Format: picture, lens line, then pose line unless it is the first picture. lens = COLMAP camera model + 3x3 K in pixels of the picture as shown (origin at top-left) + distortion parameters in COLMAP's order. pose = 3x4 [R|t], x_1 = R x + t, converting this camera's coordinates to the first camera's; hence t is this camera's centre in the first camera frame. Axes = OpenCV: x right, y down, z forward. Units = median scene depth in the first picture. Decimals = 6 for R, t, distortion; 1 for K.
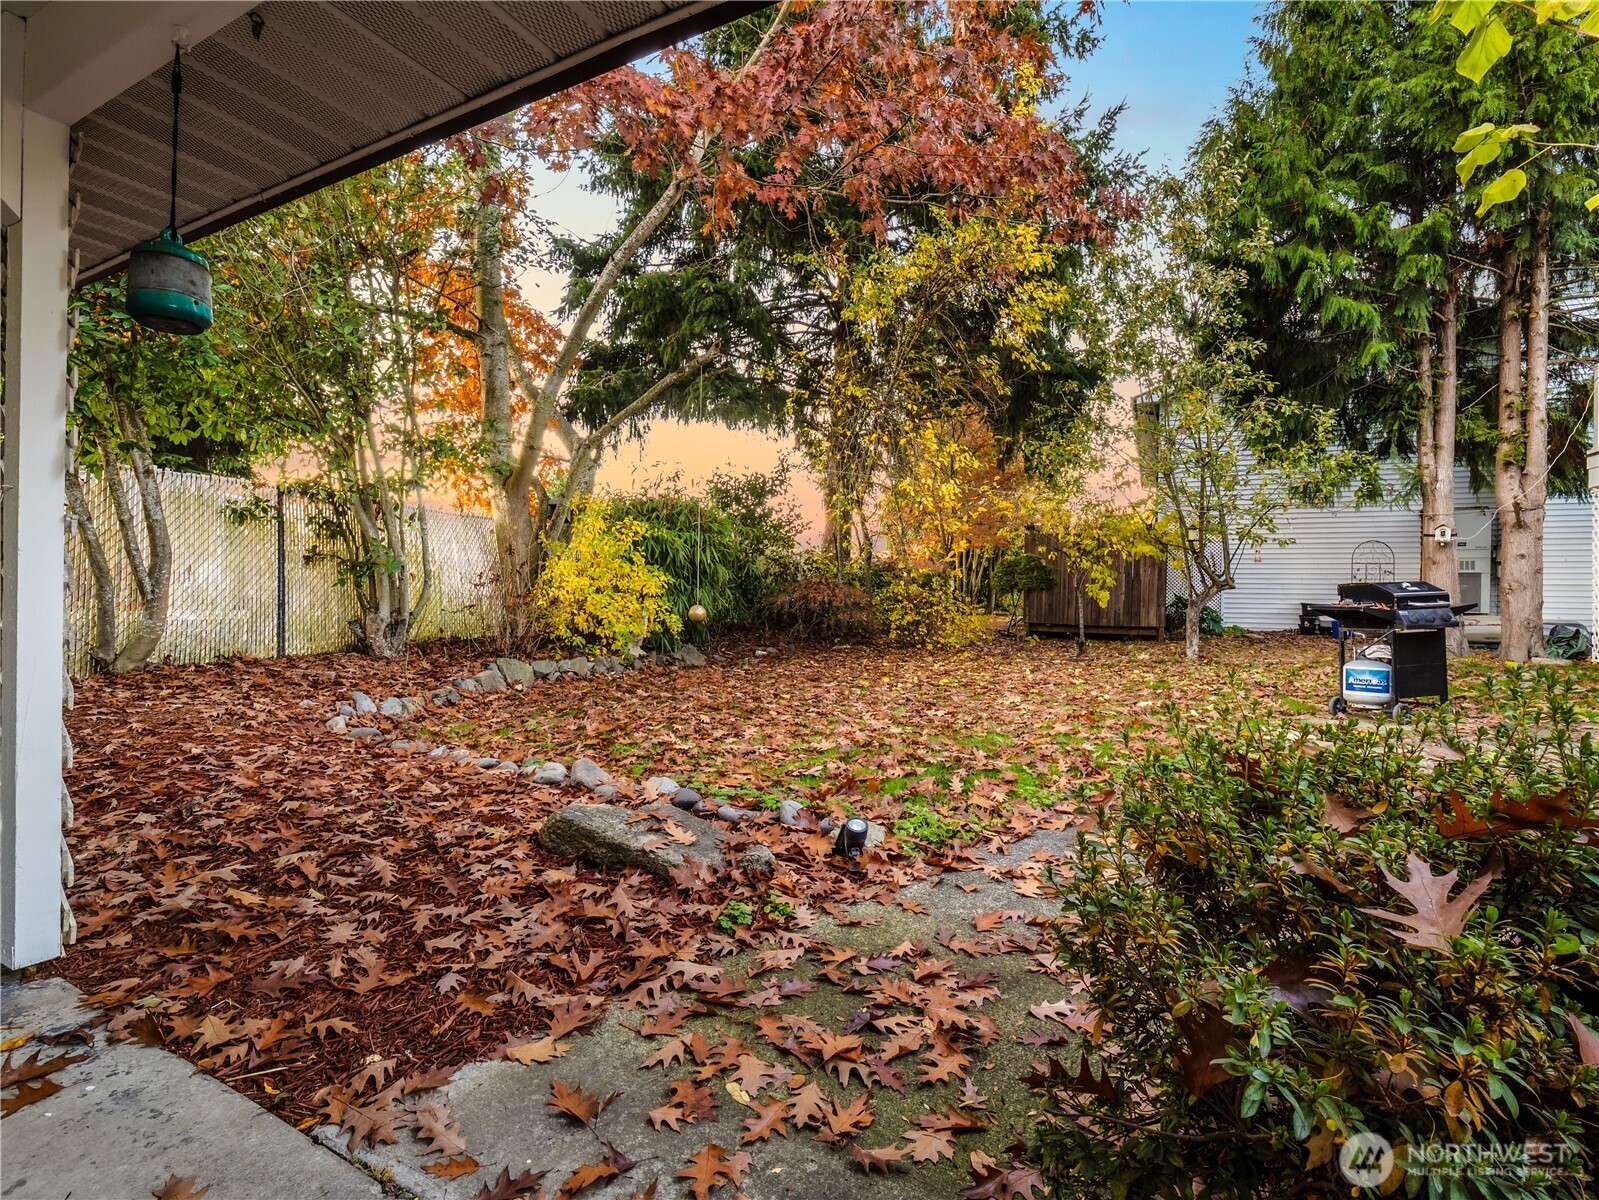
lens RADIAL K [[774.2, 0, 800.8], [0, 774.2, 597.3], [0, 0, 1]] dist [-0.019820, 0.001751]
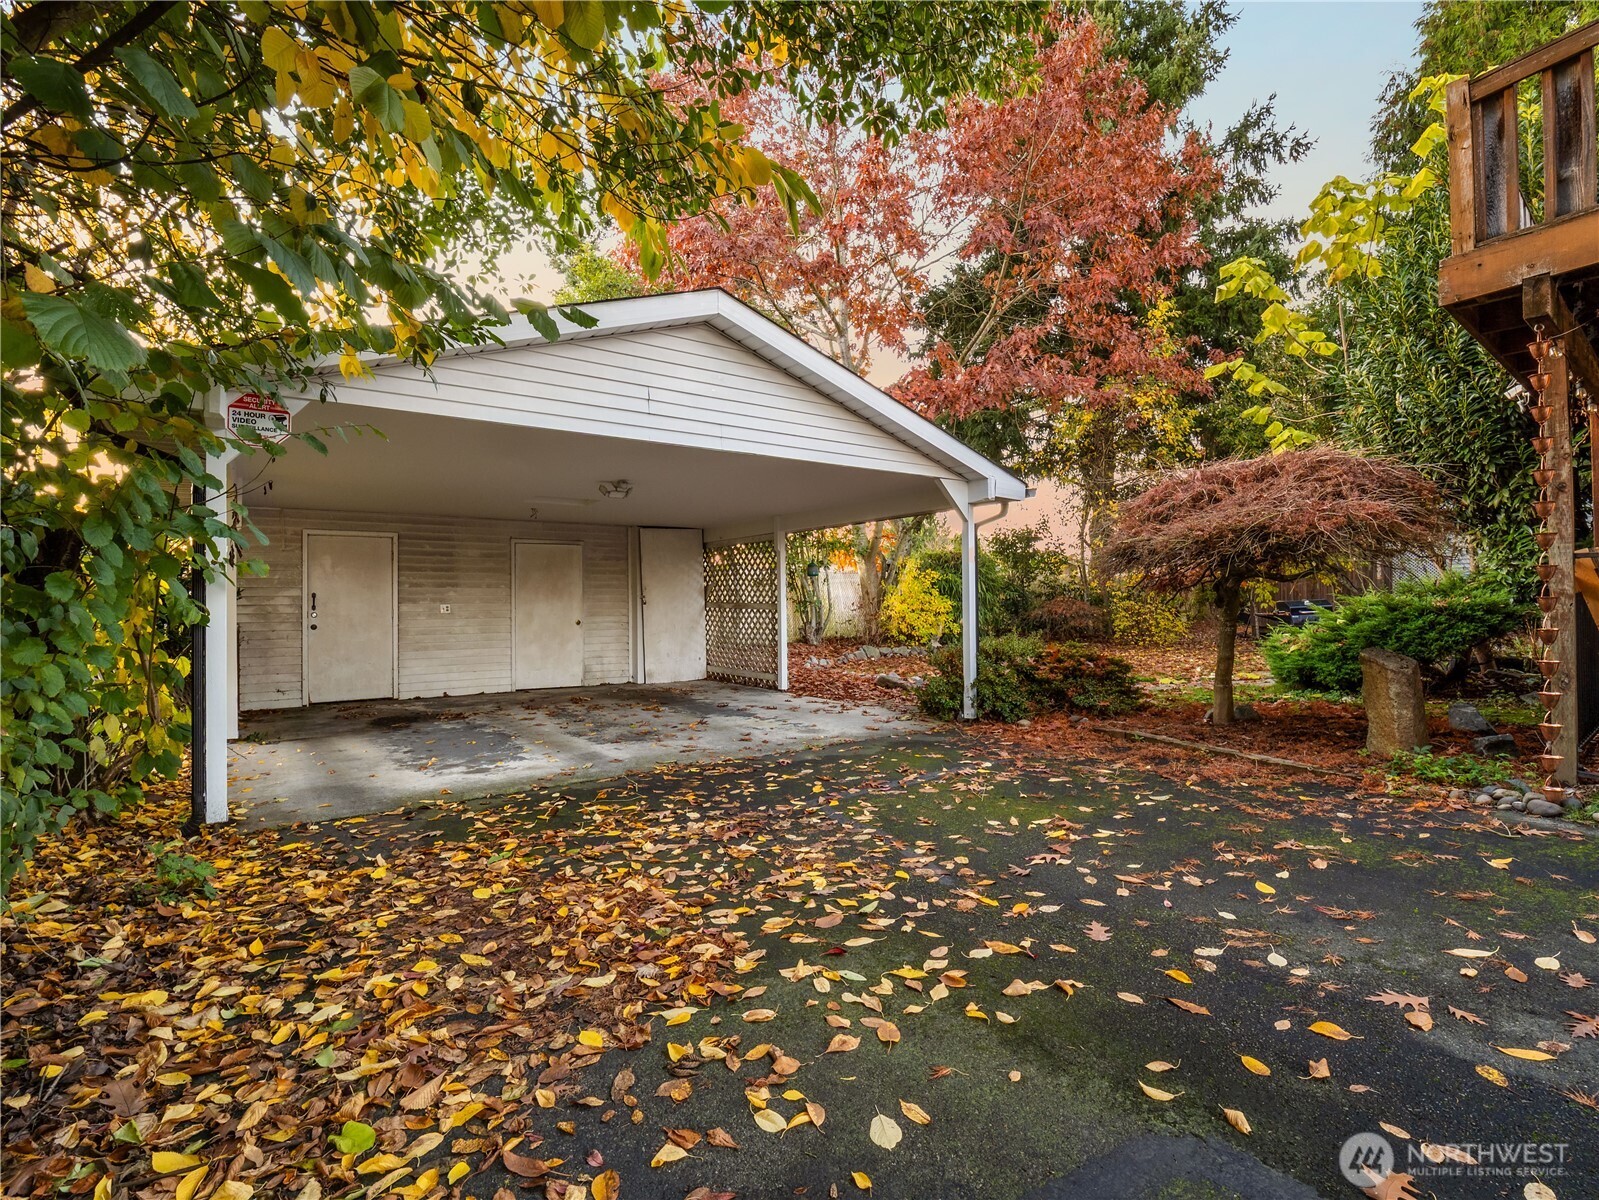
lens RADIAL K [[774.2, 0, 799.8], [0, 774.2, 600.6], [0, 0, 1]] dist [-0.019820, 0.001751]
pose [[0.899544, -0.027057, -0.435991, 0.318067], [0.022902, 0.999628, -0.014783, -0.012744], [0.436229, 0.003313, 0.899829, -0.825845]]
